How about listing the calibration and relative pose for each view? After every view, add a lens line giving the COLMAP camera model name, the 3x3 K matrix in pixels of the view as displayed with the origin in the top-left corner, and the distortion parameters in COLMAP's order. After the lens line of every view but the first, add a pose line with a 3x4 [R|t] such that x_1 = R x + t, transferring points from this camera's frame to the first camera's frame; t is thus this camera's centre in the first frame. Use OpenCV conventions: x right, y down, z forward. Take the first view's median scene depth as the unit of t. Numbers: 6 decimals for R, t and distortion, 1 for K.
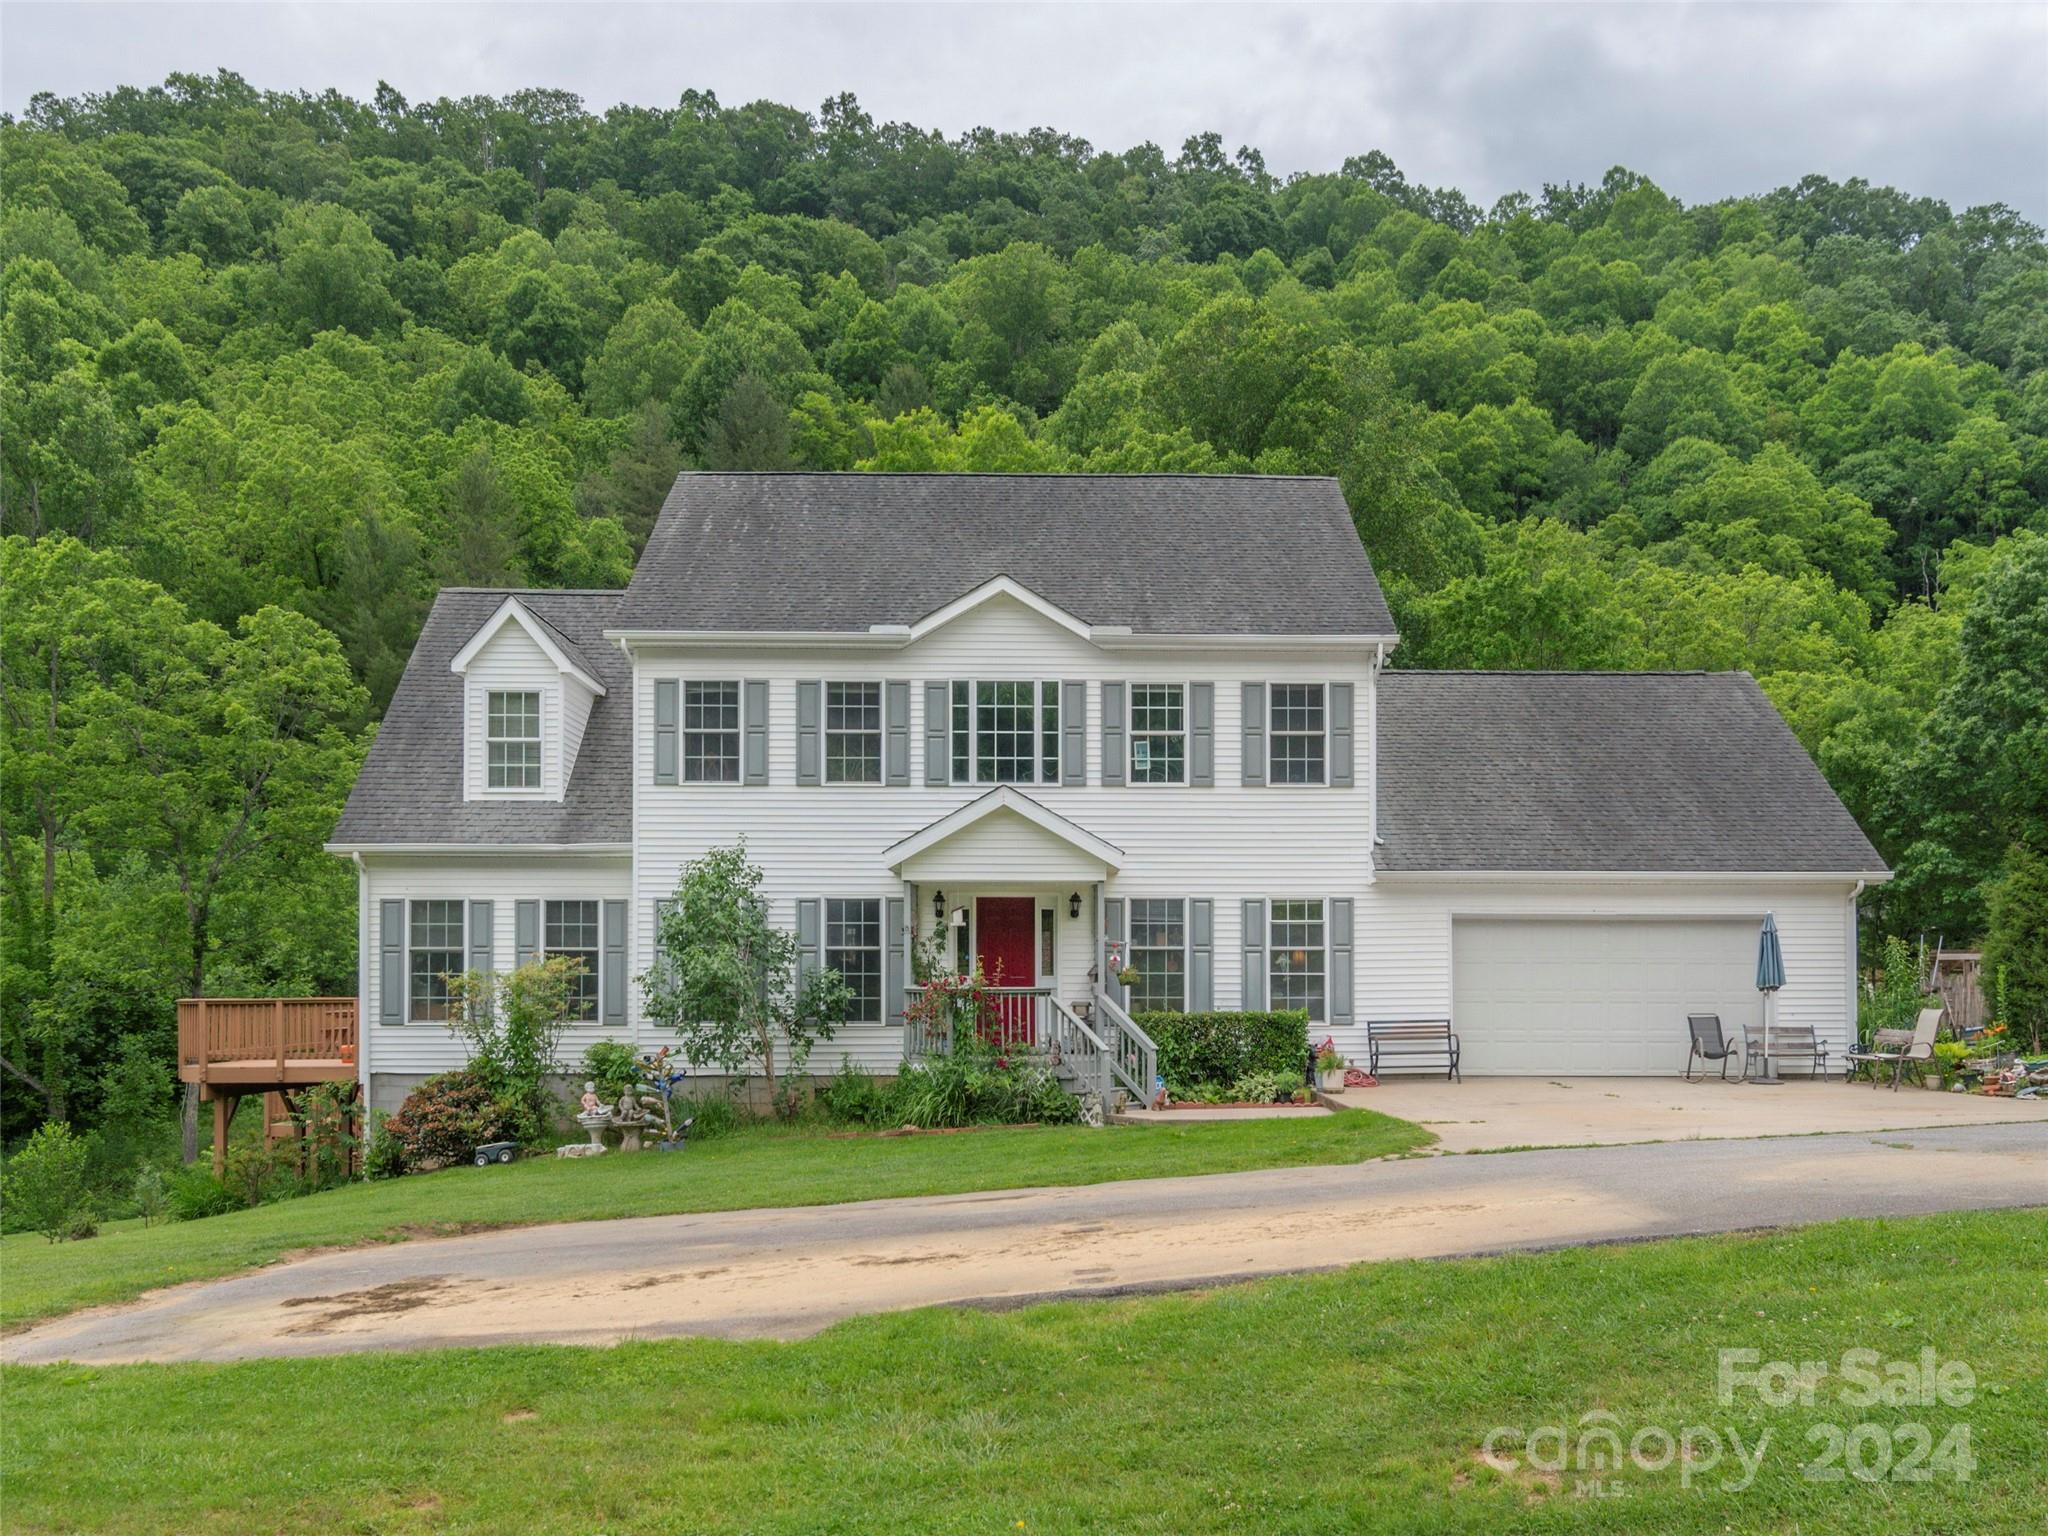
lens RADIAL K [[1272.1, 0, 1023.6], [0, 1272.1, 766.3], [0, 0, 1]] dist [-0.002624, 0.000382]
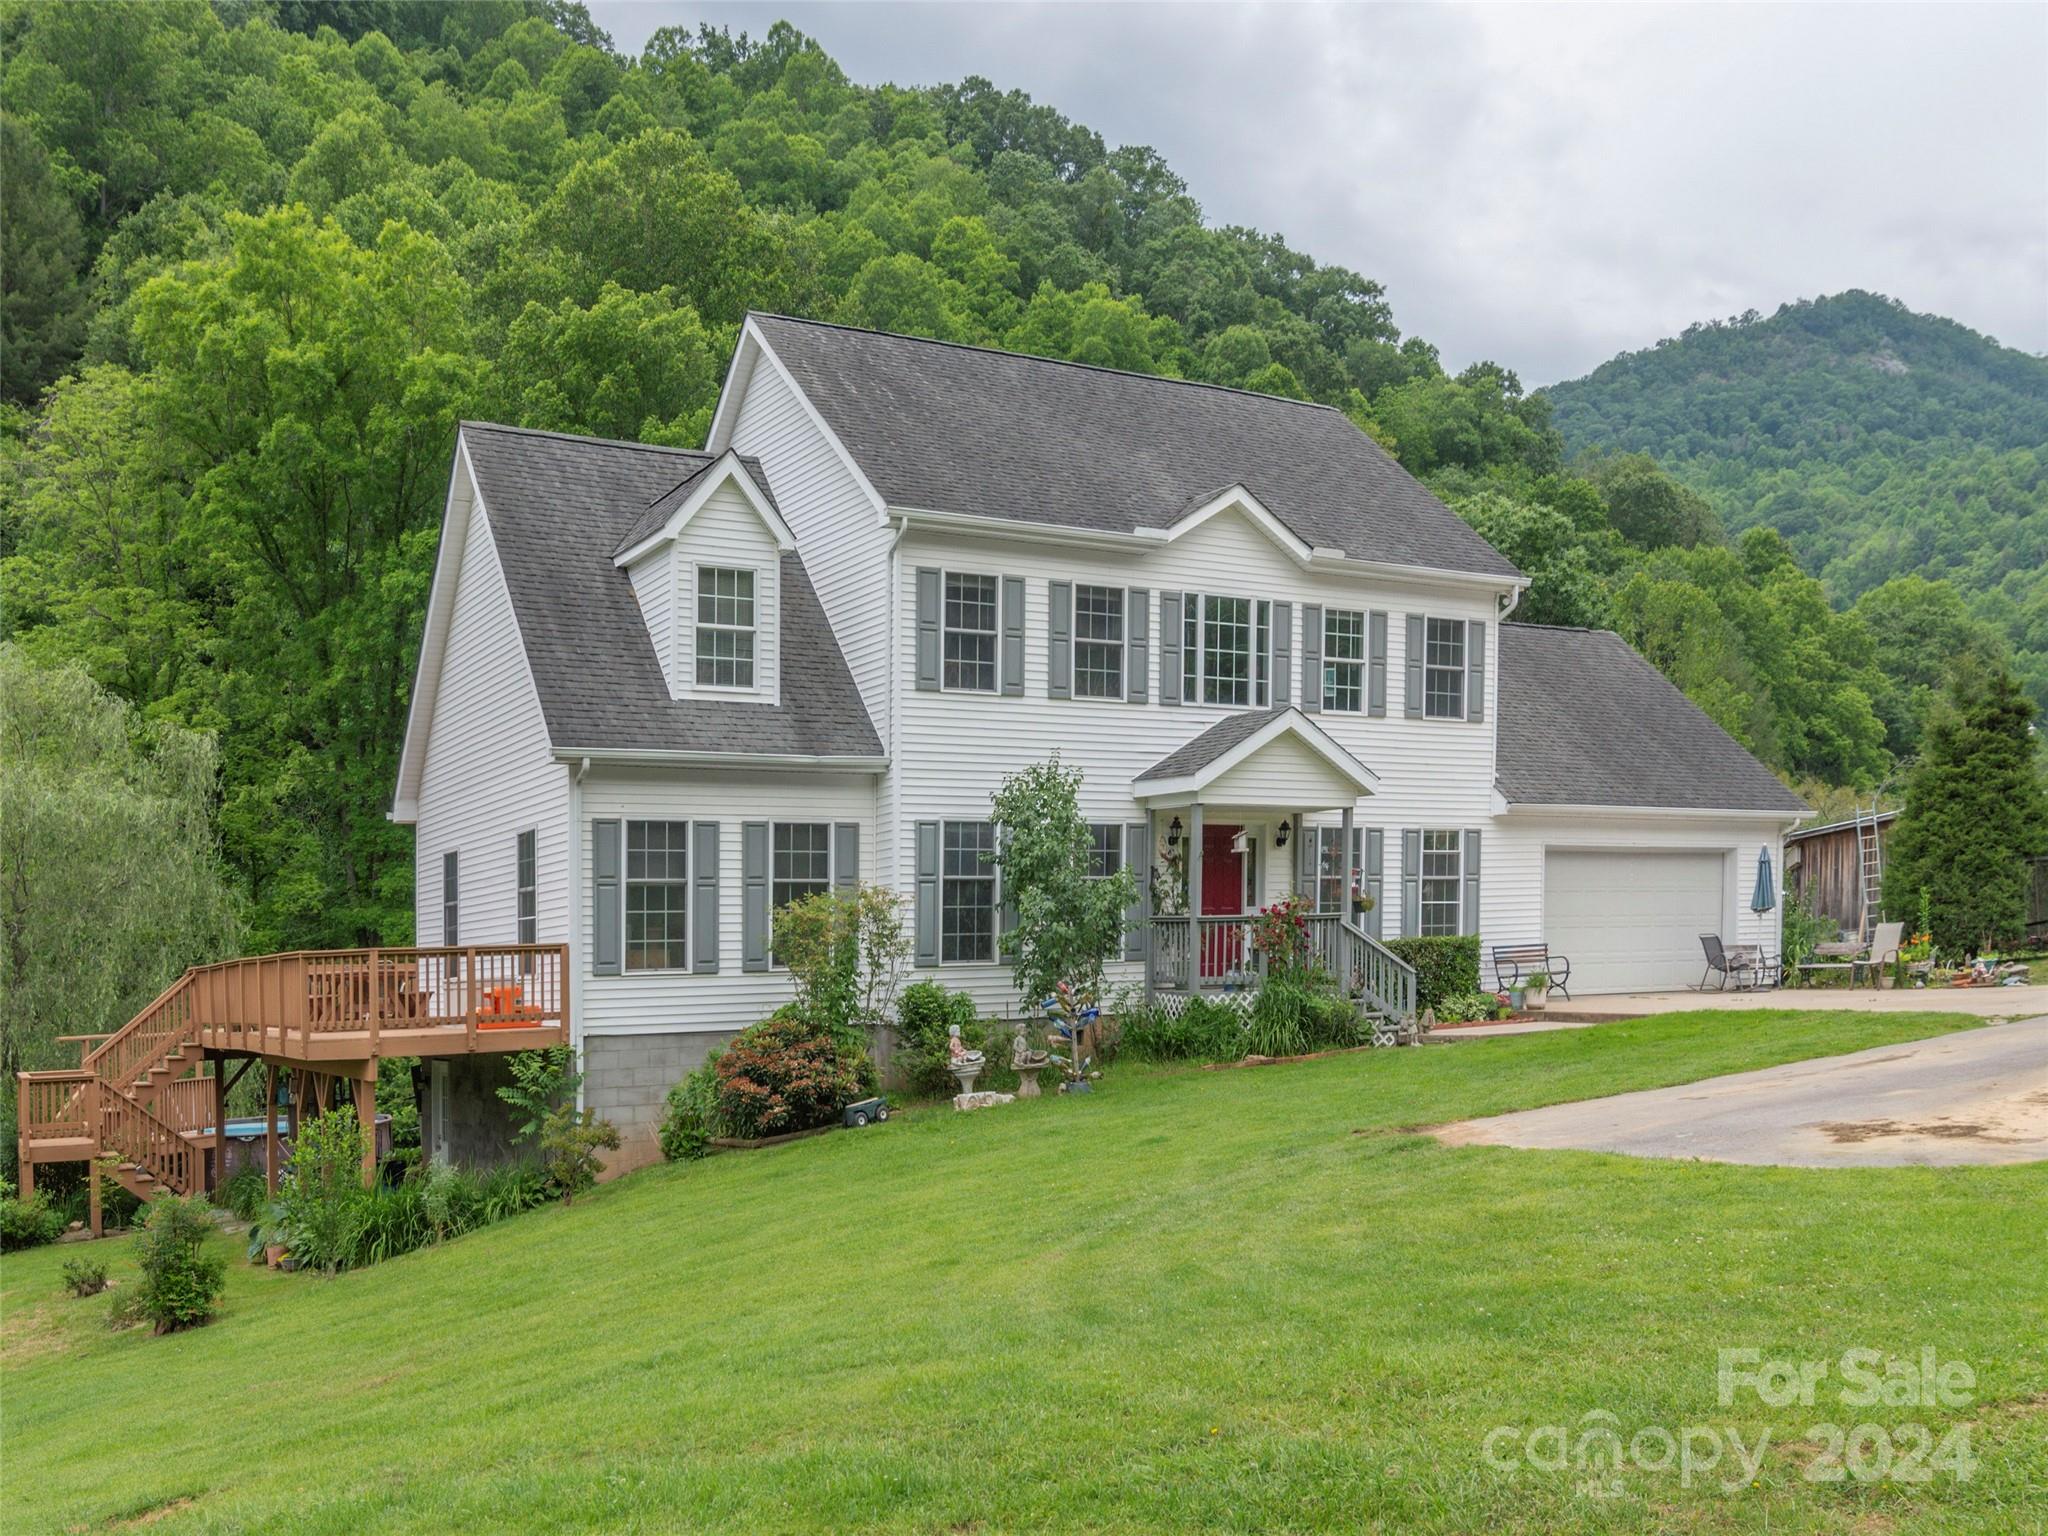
lens RADIAL K [[1472.3, 0, 1023.2], [0, 1472.3, 770.8], [0, 0, 1]] dist [0.002315, -0.001140]
pose [[0.918078, 0.022660, 0.395751, -0.590047], [-0.040963, 0.998443, 0.037859, 0.027145], [-0.394277, -0.050969, 0.917577, 0.047972]]
